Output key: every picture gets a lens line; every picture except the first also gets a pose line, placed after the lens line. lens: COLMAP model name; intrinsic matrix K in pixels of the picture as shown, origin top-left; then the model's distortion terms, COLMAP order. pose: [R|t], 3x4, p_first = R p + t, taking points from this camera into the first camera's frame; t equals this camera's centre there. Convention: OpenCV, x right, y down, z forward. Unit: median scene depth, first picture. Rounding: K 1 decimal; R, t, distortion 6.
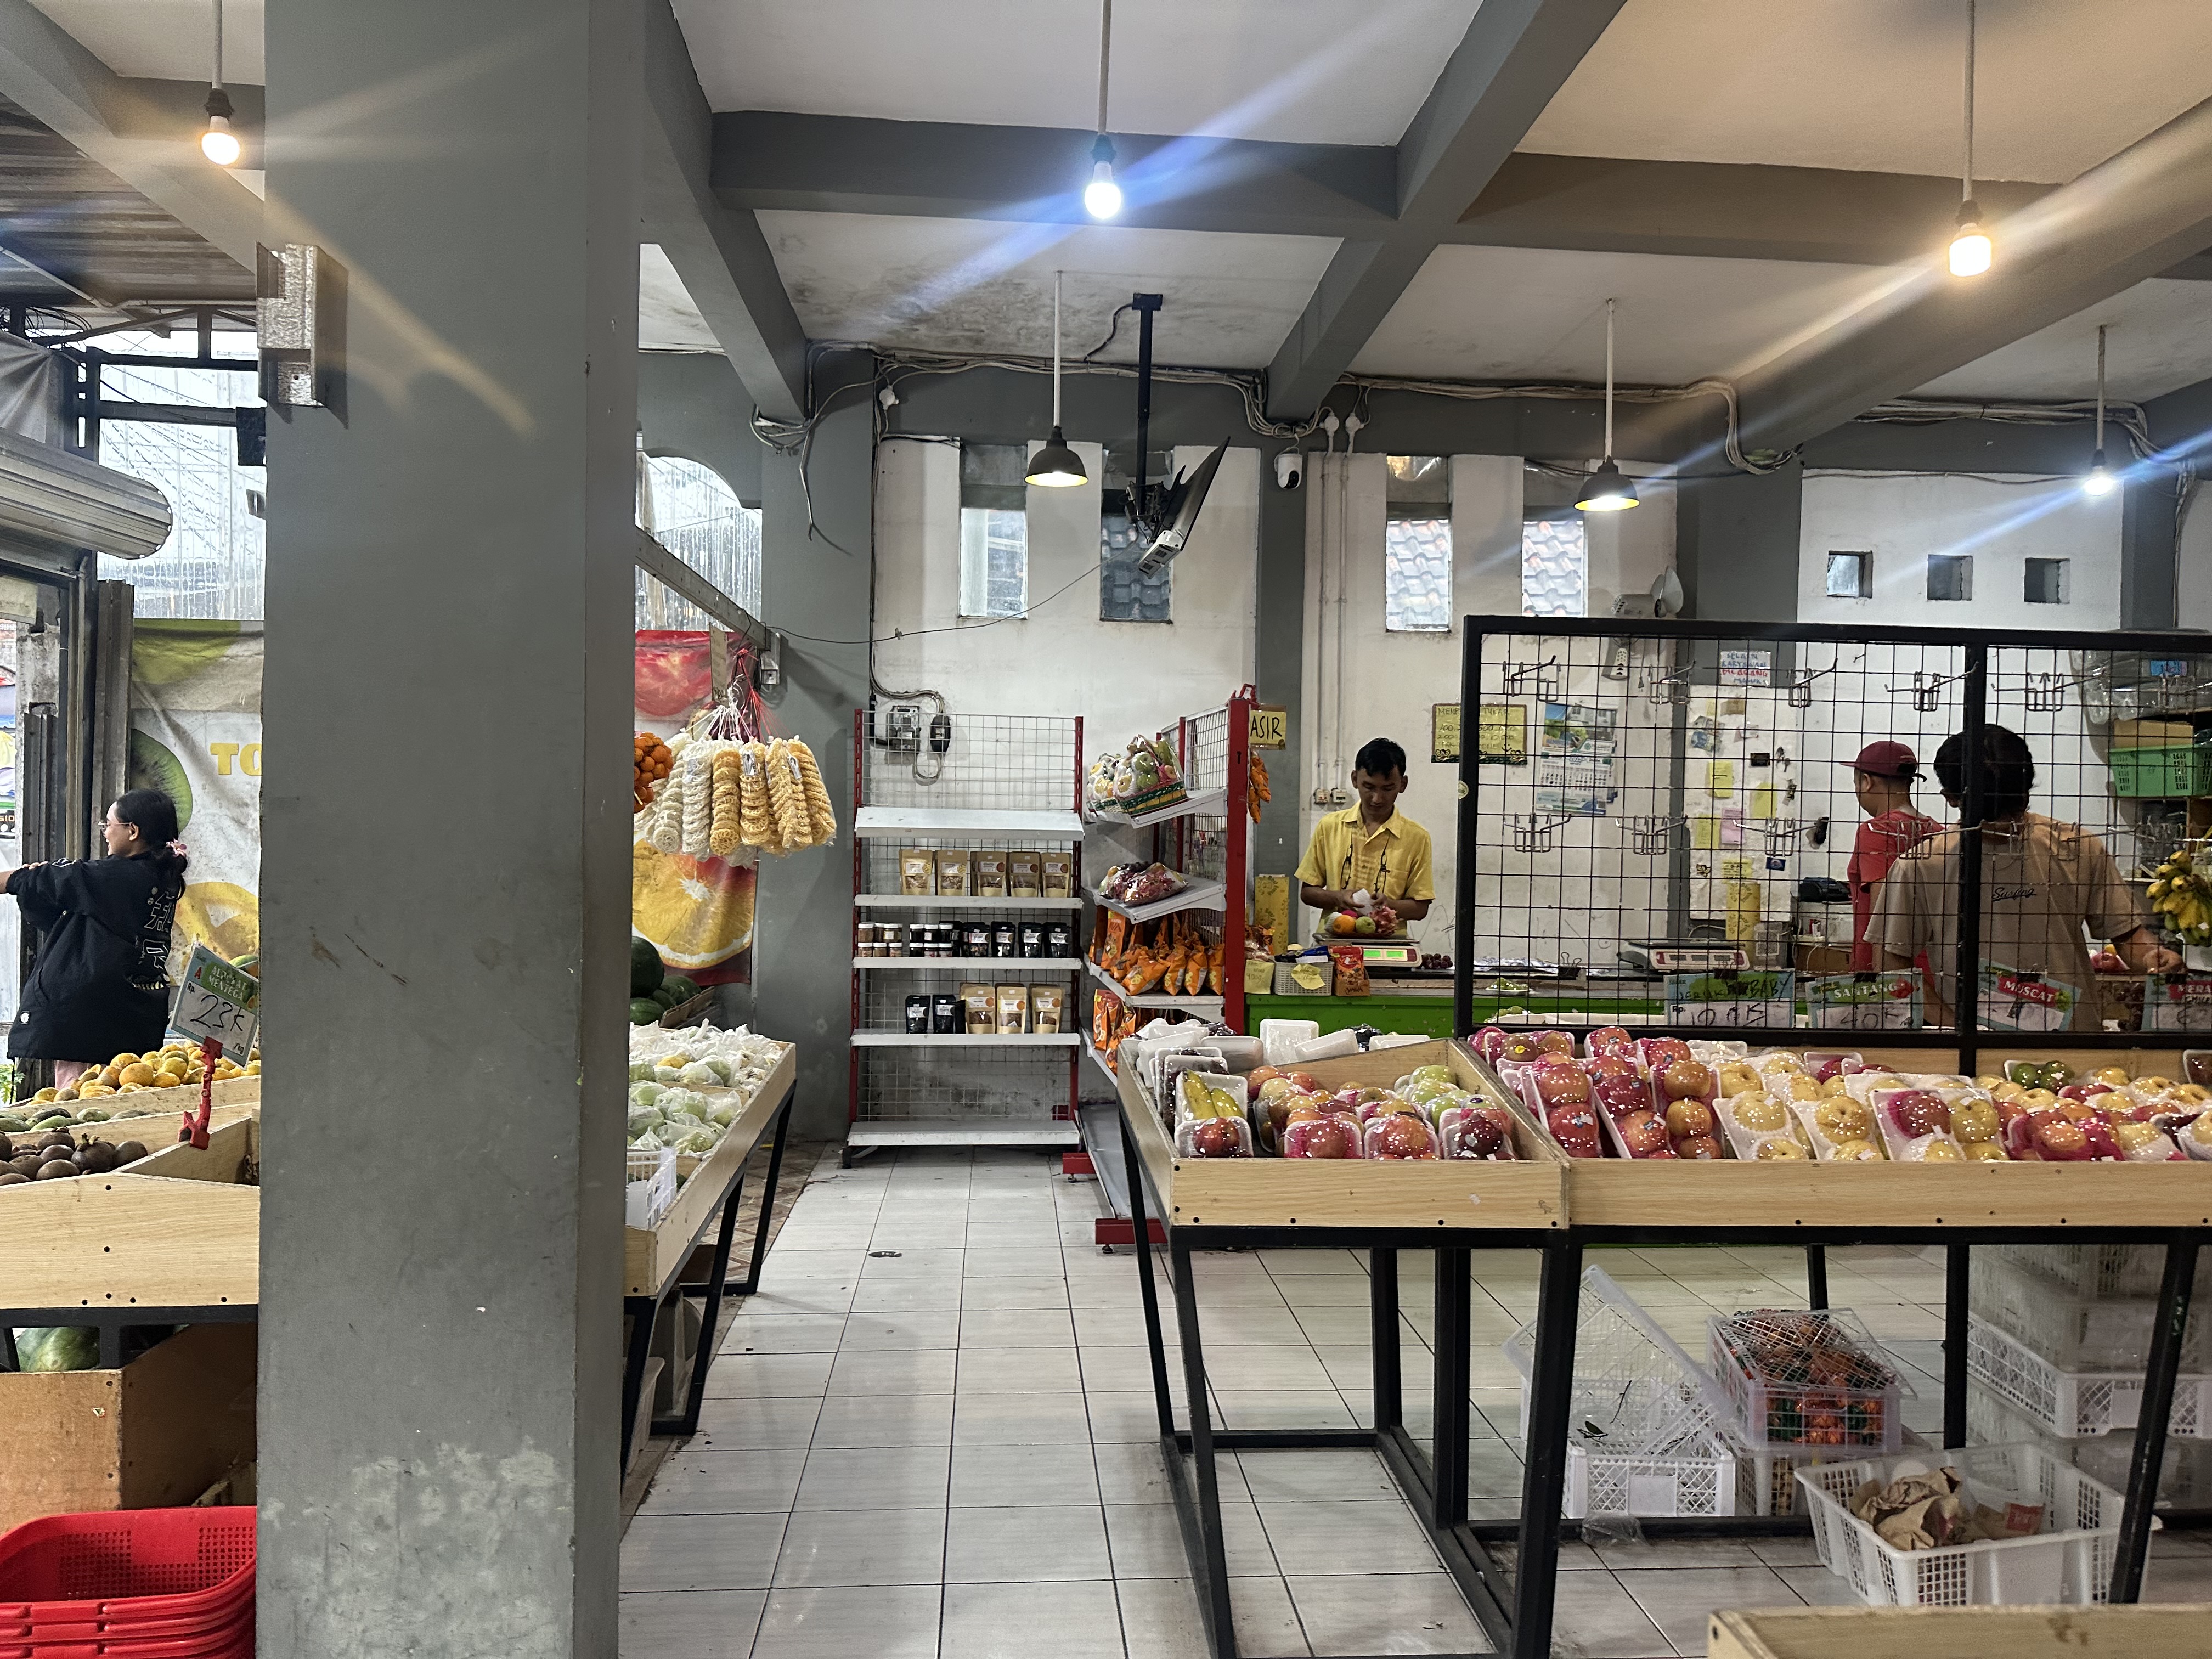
lens RADIAL K [[1593.4, 0, 1098.8], [0, 1593.4, 836.5], [0, 0, 1]] dist [0.005357, 0.002796]
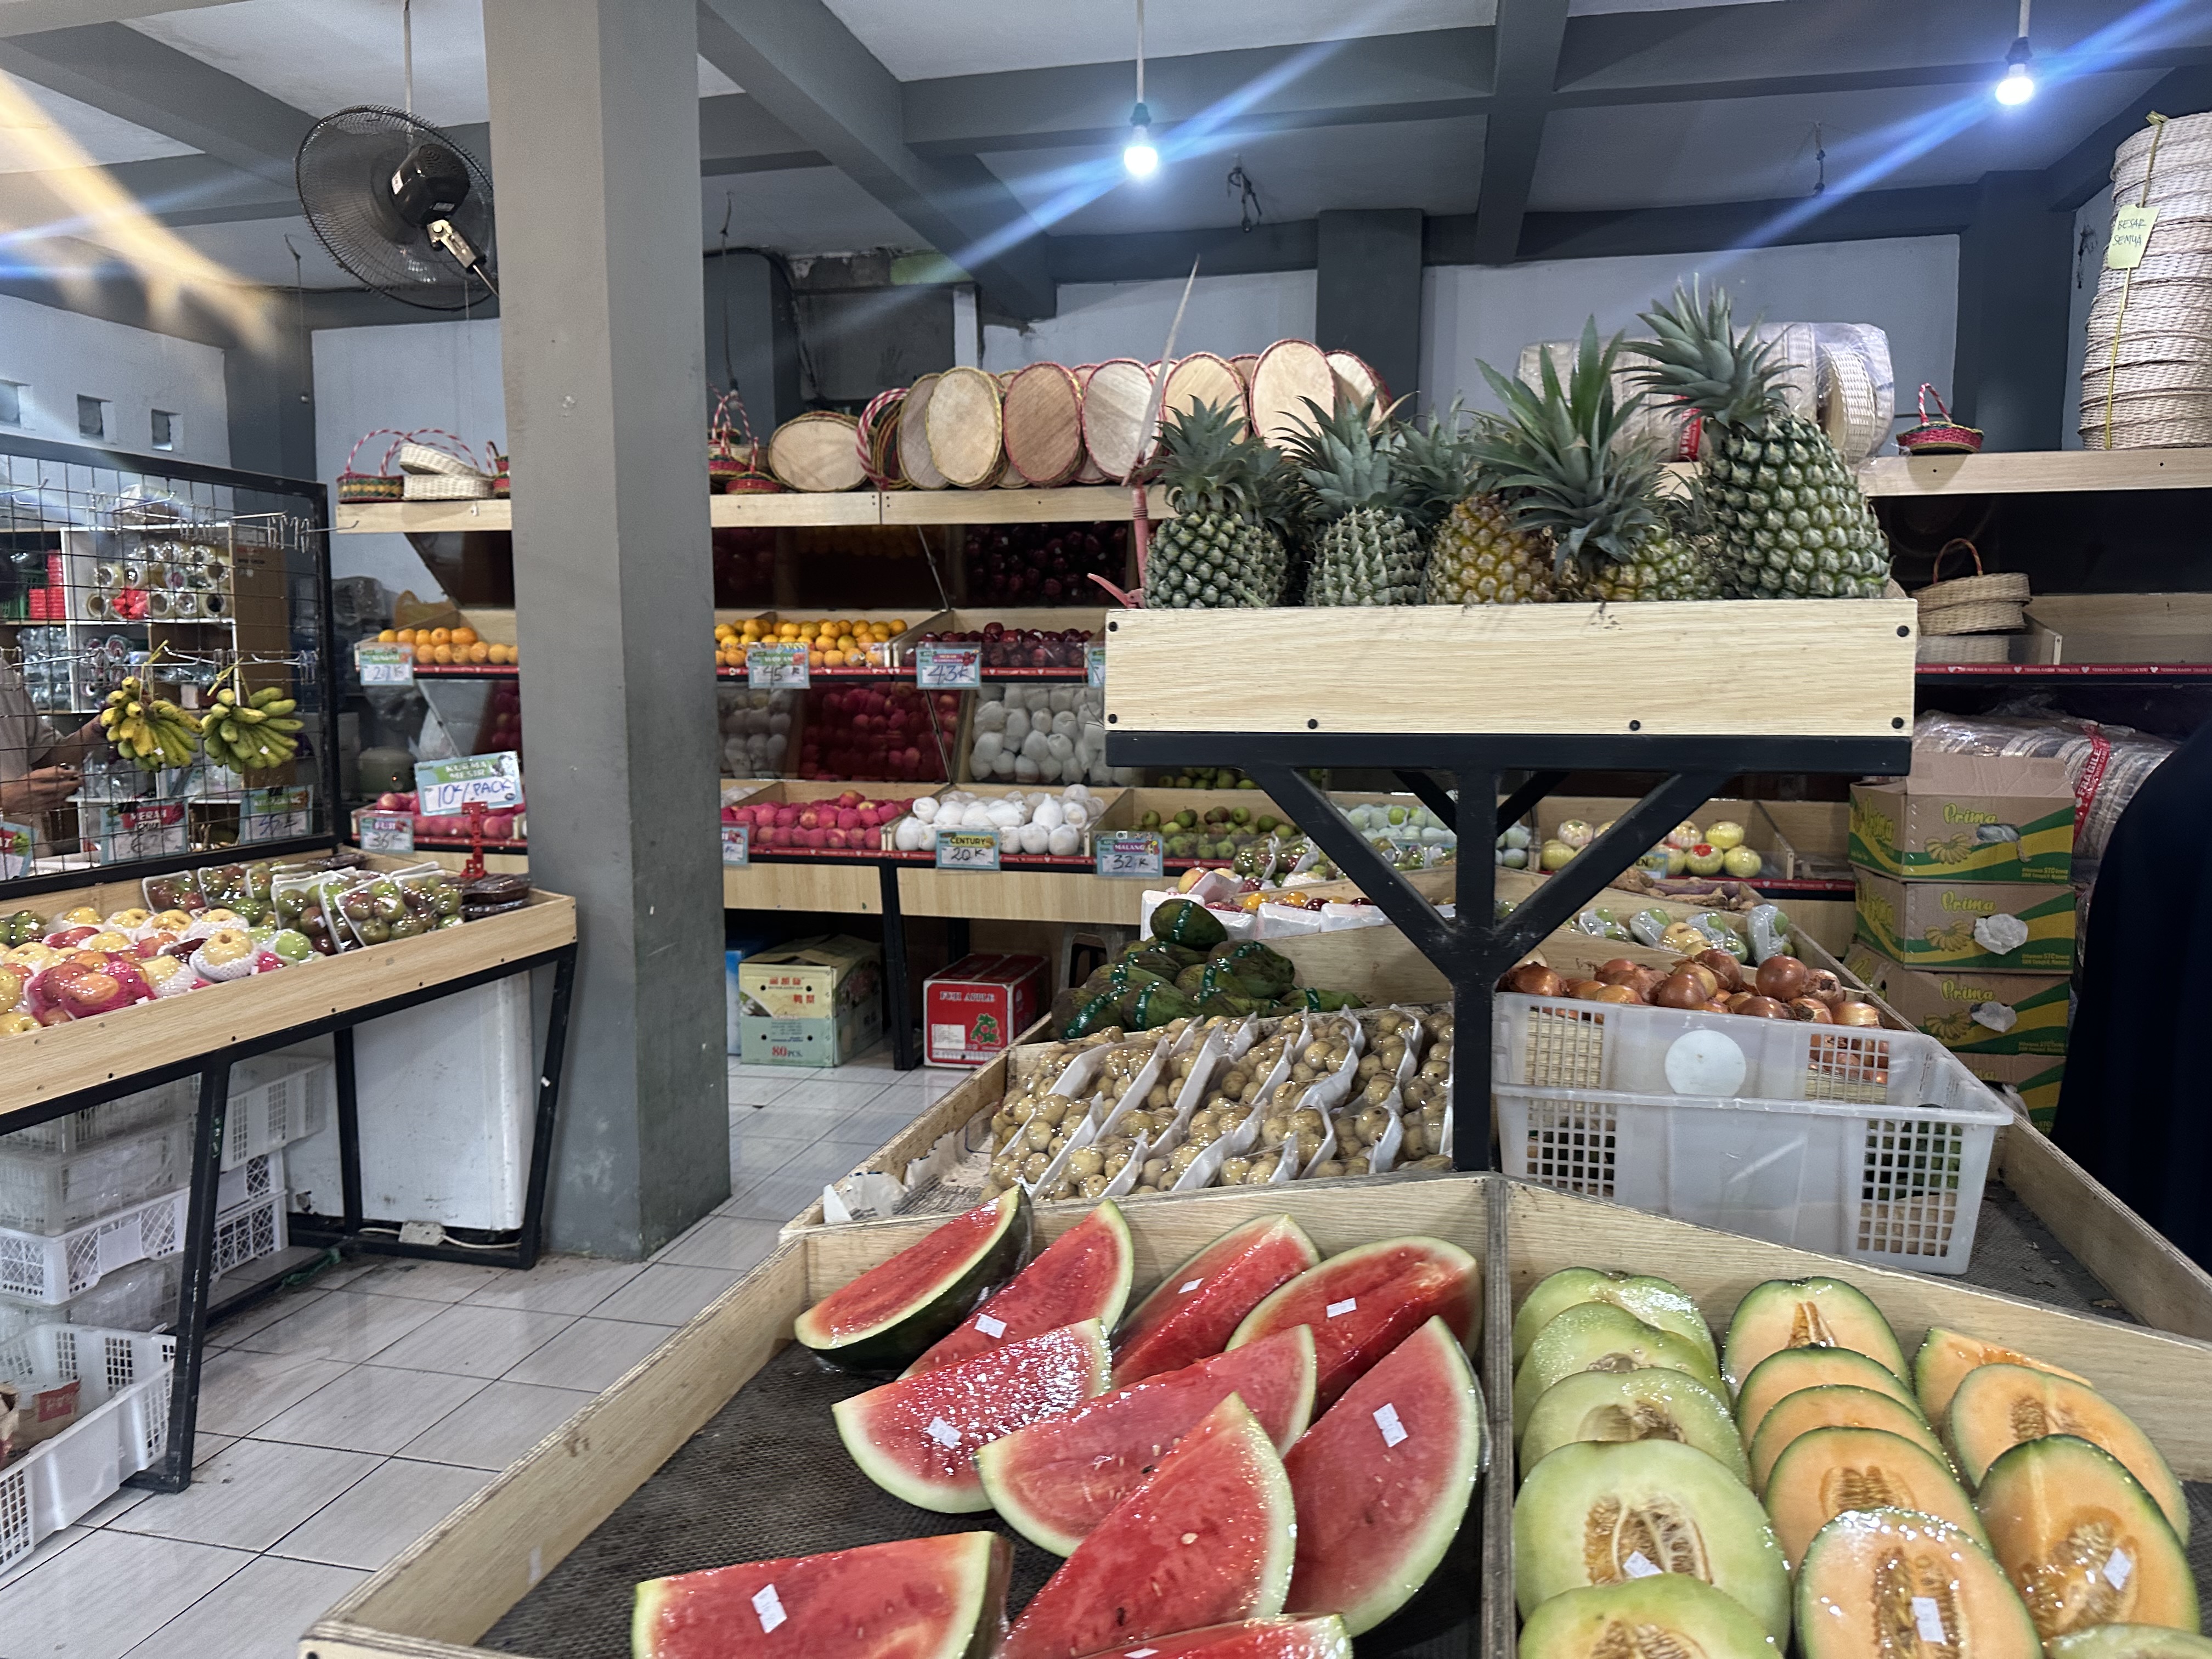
lens RADIAL K [[1593.4, 0, 1100.6], [0, 1593.4, 818.1], [0, 0, 1]] dist [0.005357, 0.002796]
pose [[0.295011, -0.109327, 0.949219, -0.082162], [0.016570, 0.993868, 0.109320, -0.001534], [-0.955350, -0.016522, 0.295014, 0.149100]]
